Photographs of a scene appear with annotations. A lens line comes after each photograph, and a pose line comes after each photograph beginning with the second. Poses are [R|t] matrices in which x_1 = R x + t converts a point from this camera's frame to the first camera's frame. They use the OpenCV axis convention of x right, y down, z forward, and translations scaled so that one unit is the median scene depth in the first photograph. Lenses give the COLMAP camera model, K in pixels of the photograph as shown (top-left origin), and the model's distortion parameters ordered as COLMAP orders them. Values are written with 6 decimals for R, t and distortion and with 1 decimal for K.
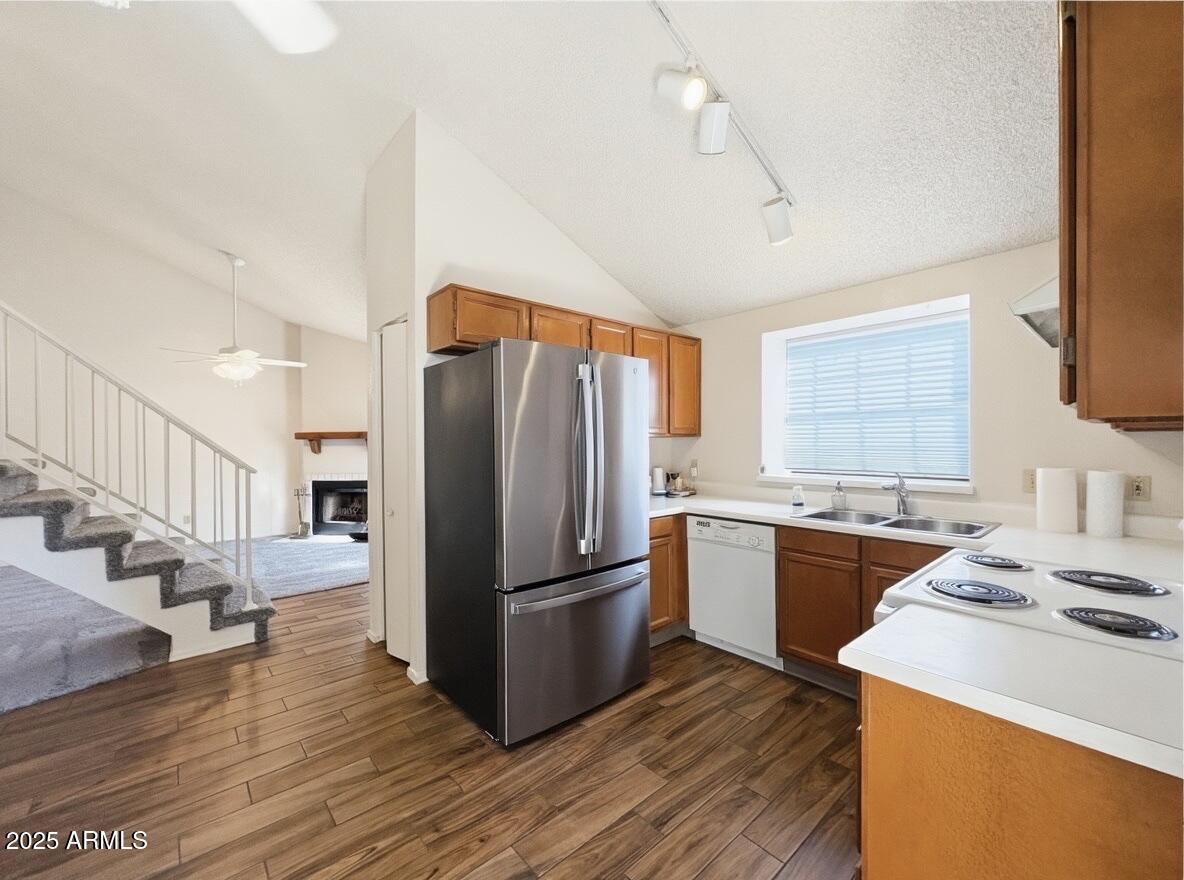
lens RADIAL K [[477.8, 0, 594.4], [0, 477.8, 446.0], [0, 0, 1]] dist [0.001468, -0.000039]
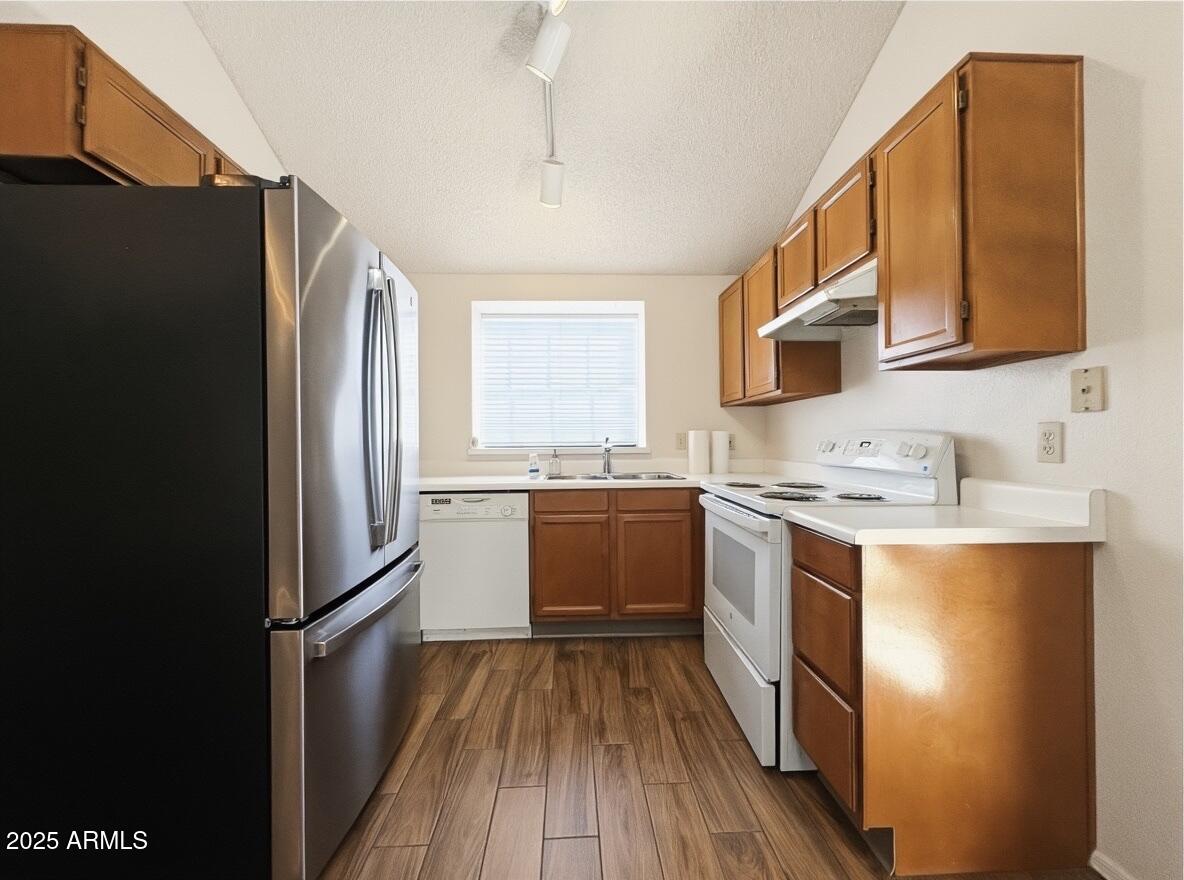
lens RADIAL K [[477.8, 0, 597.2], [0, 477.8, 437.6], [0, 0, 1]] dist [0.001468, -0.000039]
pose [[0.623327, 0.005132, 0.781945, -0.338548], [0.008367, 0.999877, -0.013231, 0.076139], [-0.781917, 0.014790, 0.623207, 0.298469]]
